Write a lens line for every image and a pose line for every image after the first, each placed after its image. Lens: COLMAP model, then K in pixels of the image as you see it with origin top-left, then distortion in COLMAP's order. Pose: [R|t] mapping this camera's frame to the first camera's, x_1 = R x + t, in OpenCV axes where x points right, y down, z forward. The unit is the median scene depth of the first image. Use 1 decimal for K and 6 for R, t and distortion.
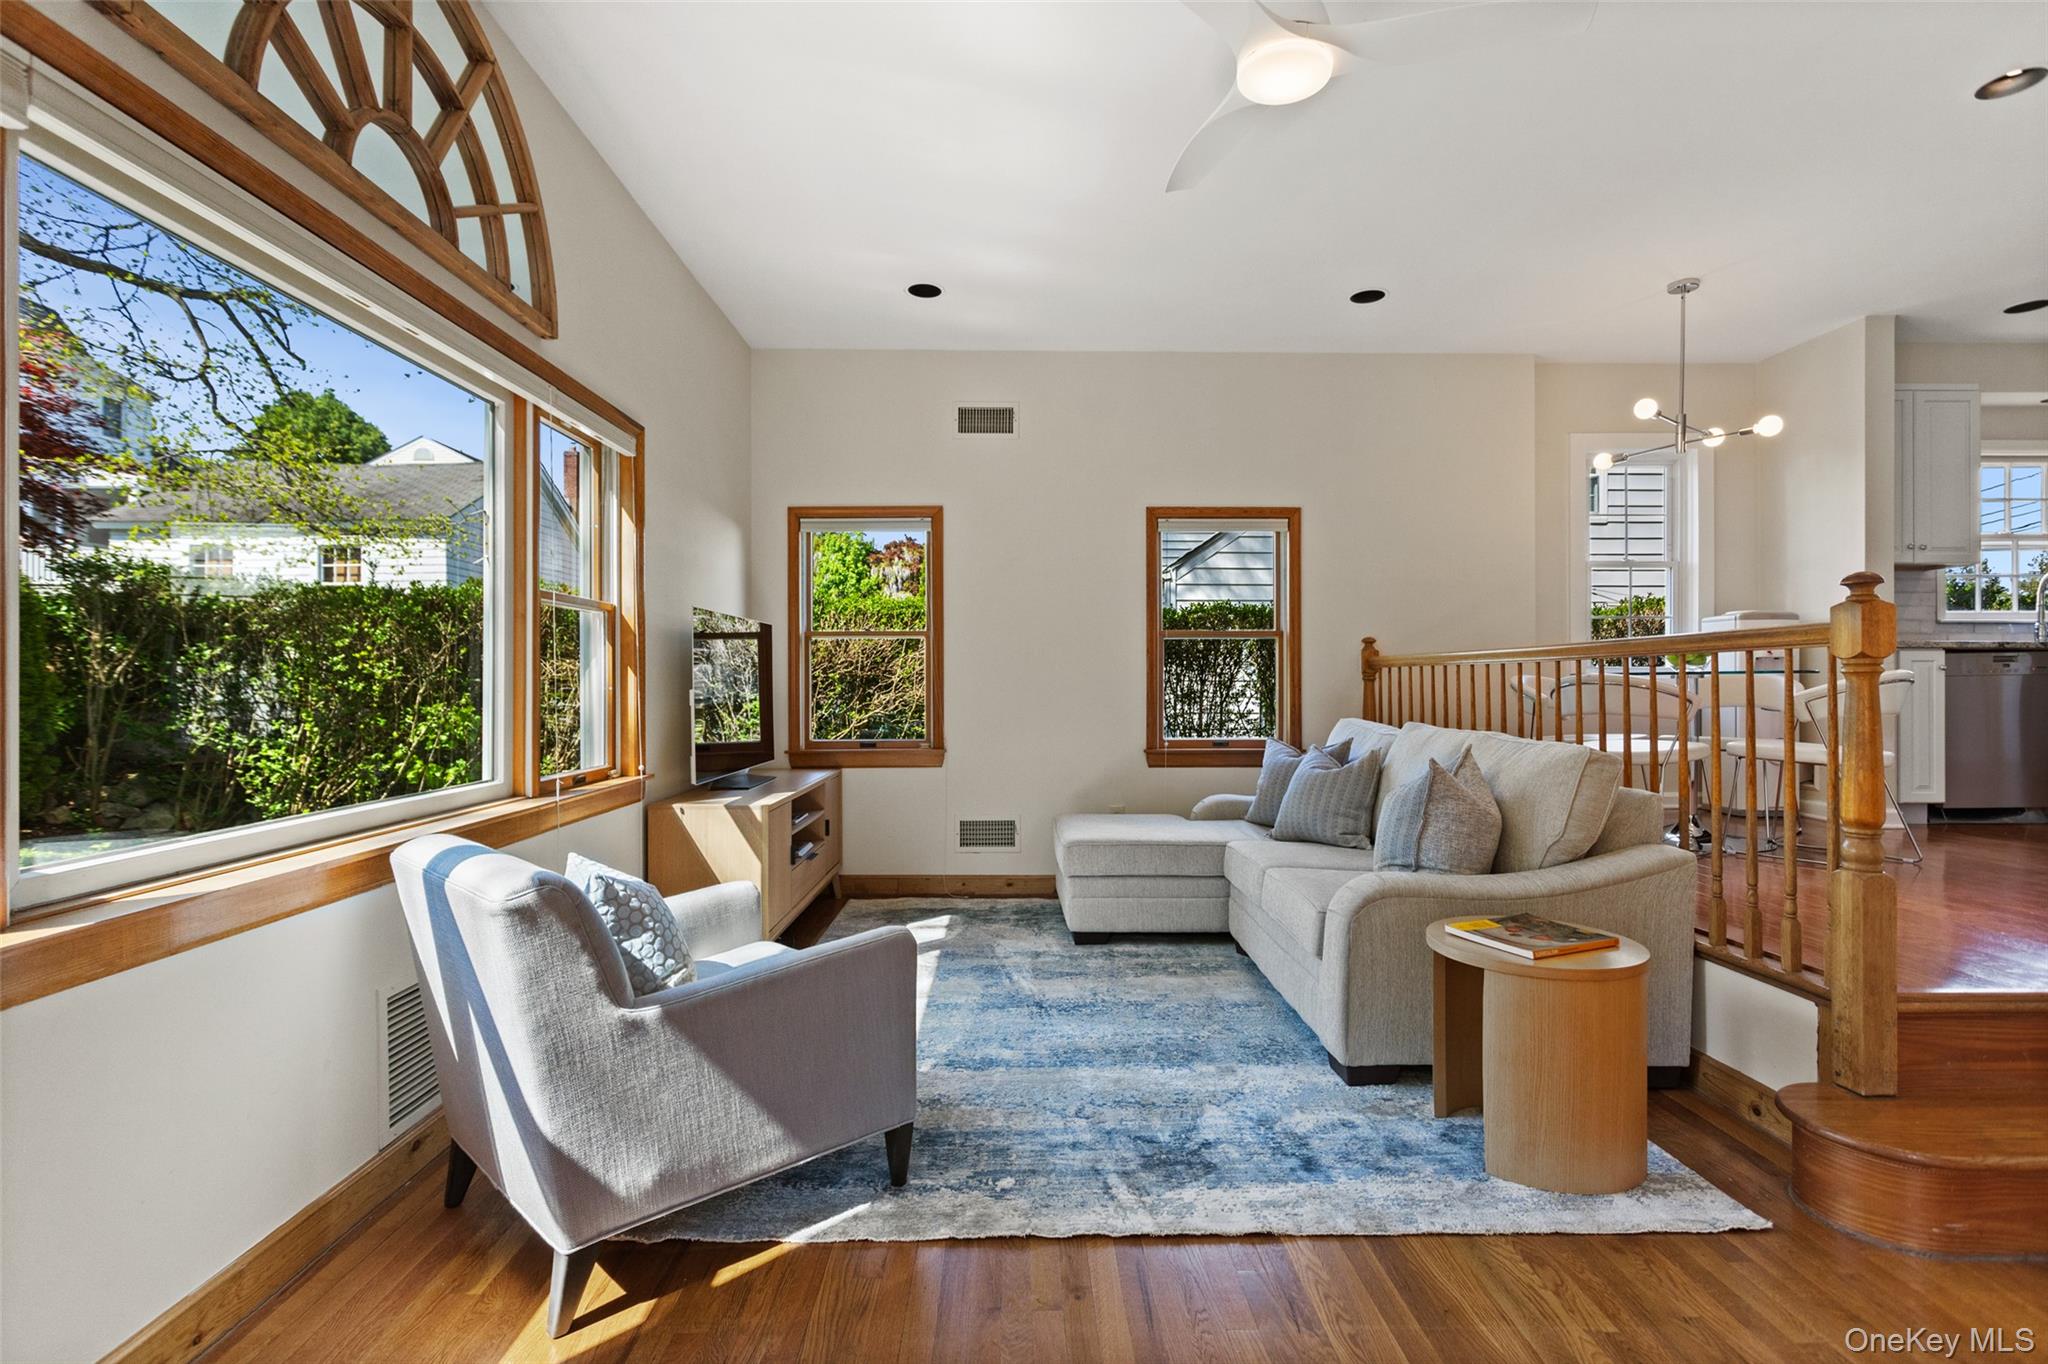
lens RADIAL K [[976.5, 0, 1028.5], [0, 976.5, 685.4], [0, 0, 1]] dist [0.000789, 0.000571]
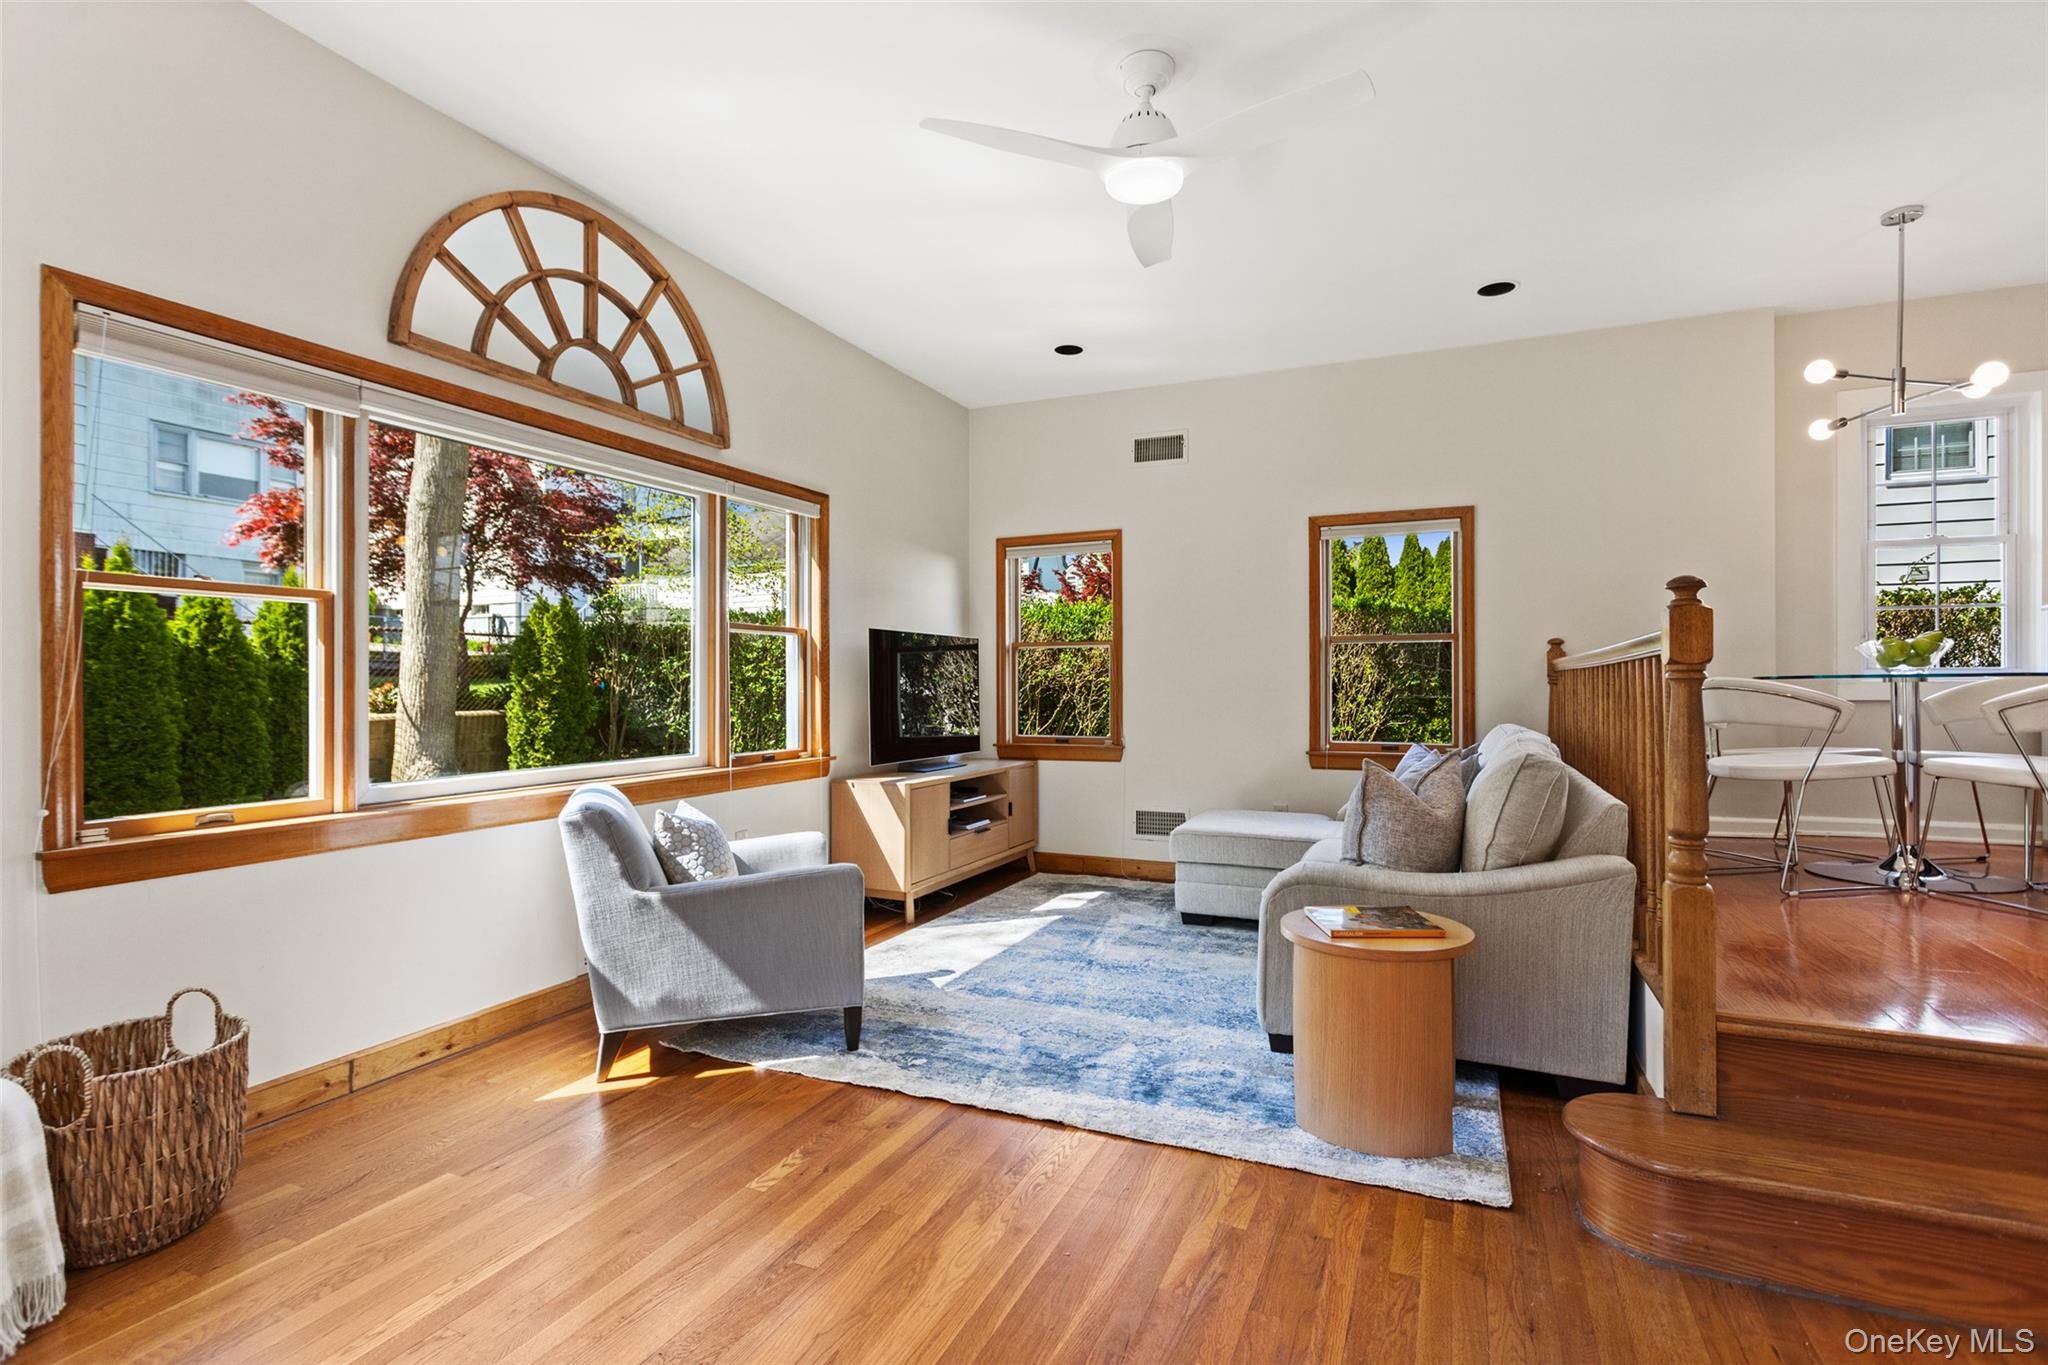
lens RADIAL K [[976.5, 0, 1014.9], [0, 976.5, 681.1], [0, 0, 1]] dist [0.000789, 0.000571]
pose [[0.907667, -0.002772, -0.419683, 0.586829], [0.000313, 0.999982, -0.005929, -0.005011], [0.419692, 0.005250, 0.907651, -0.147325]]
